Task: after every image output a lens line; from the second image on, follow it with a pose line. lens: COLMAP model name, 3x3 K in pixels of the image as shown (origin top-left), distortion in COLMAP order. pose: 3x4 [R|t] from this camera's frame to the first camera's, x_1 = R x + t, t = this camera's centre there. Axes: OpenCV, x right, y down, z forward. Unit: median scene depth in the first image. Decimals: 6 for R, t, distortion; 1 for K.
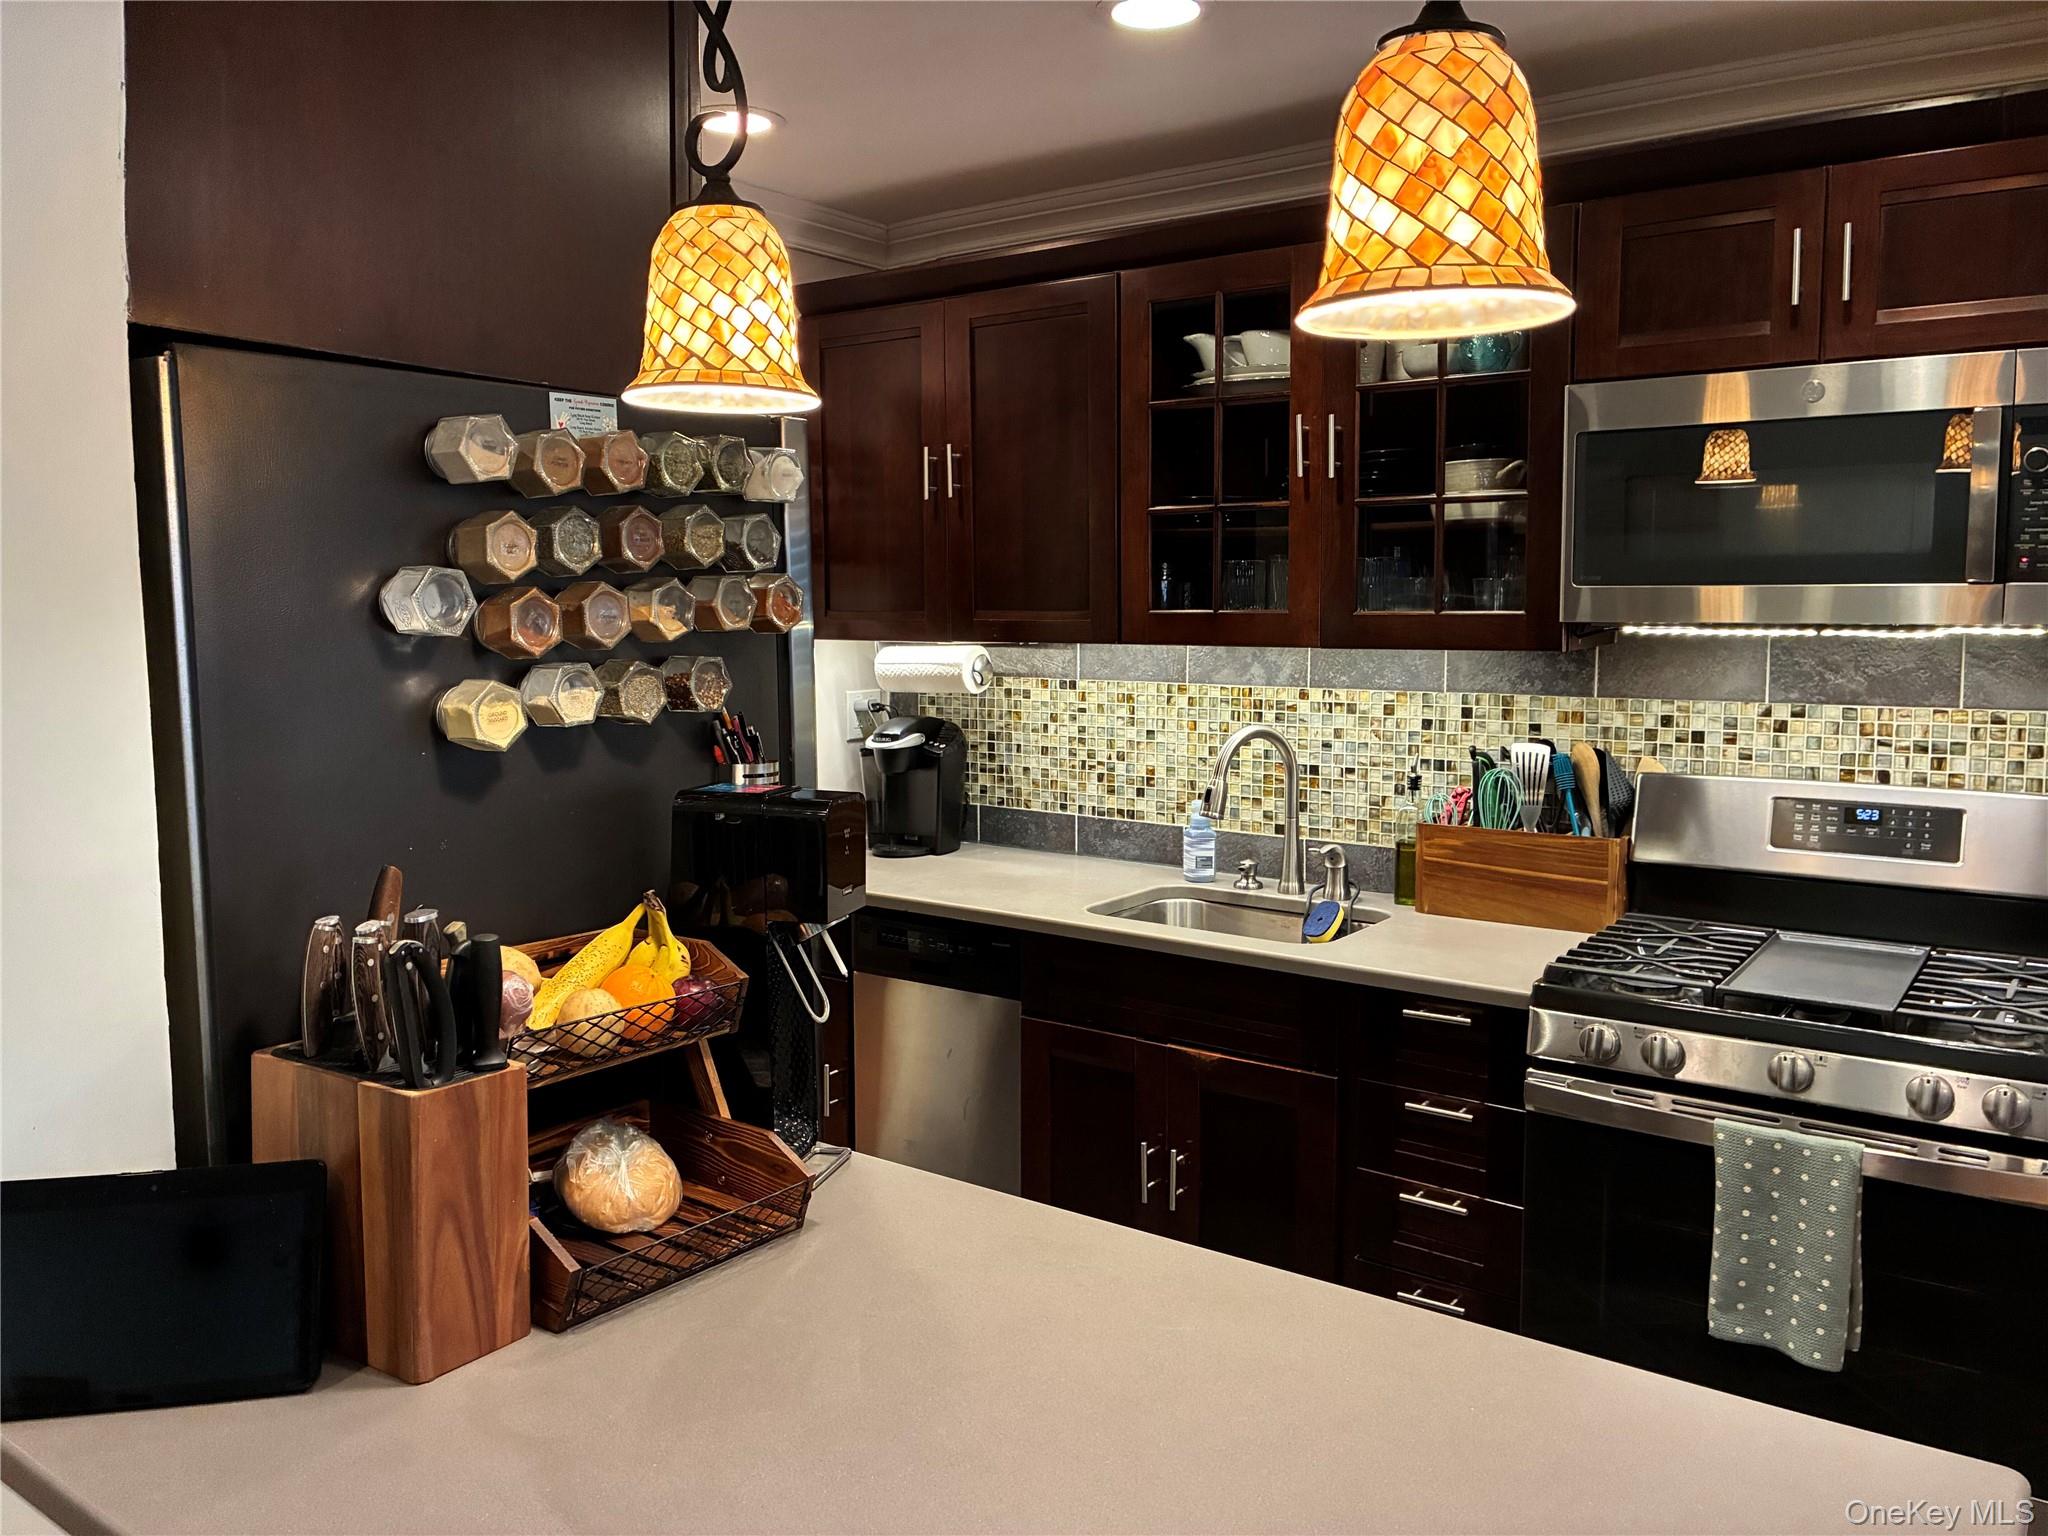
lens RADIAL K [[1567.4, 0, 1024.4], [0, 1567.4, 763.1], [0, 0, 1]] dist [0.011626, -0.003835]
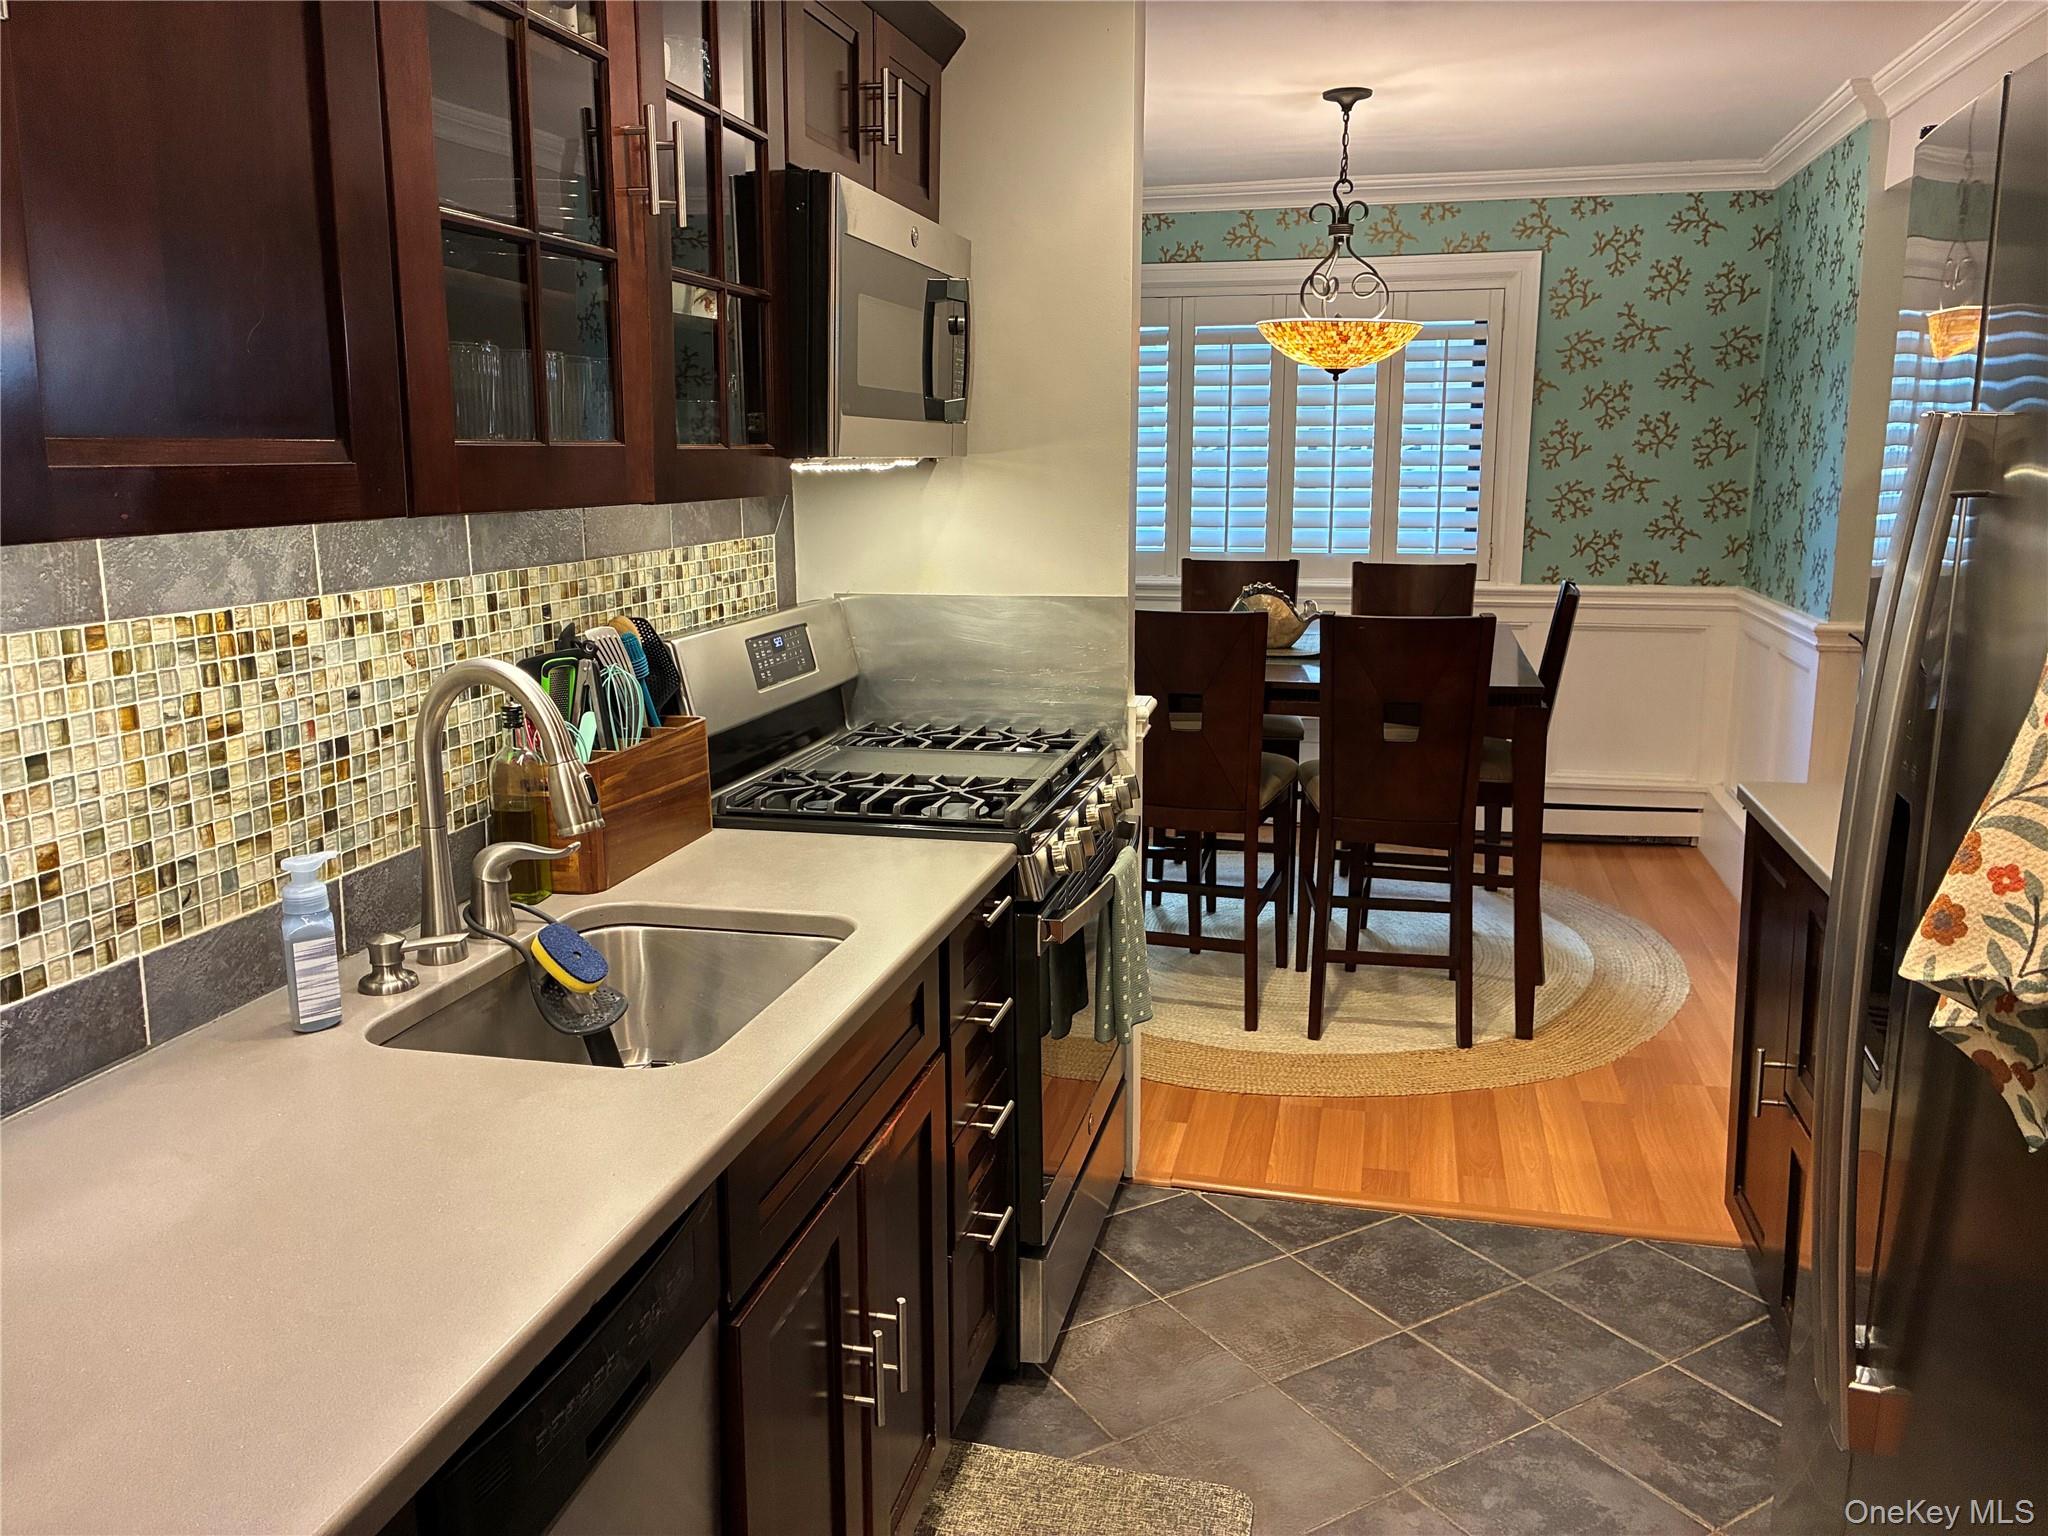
lens RADIAL K [[1567.4, 0, 1023.5], [0, 1567.4, 760.1], [0, 0, 1]] dist [0.011626, -0.003835]
pose [[-0.386993, -0.172920, 0.905724, -0.398899], [0.099815, 0.968630, 0.227579, -0.091363], [-0.916664, 0.178476, -0.357593, 0.988779]]
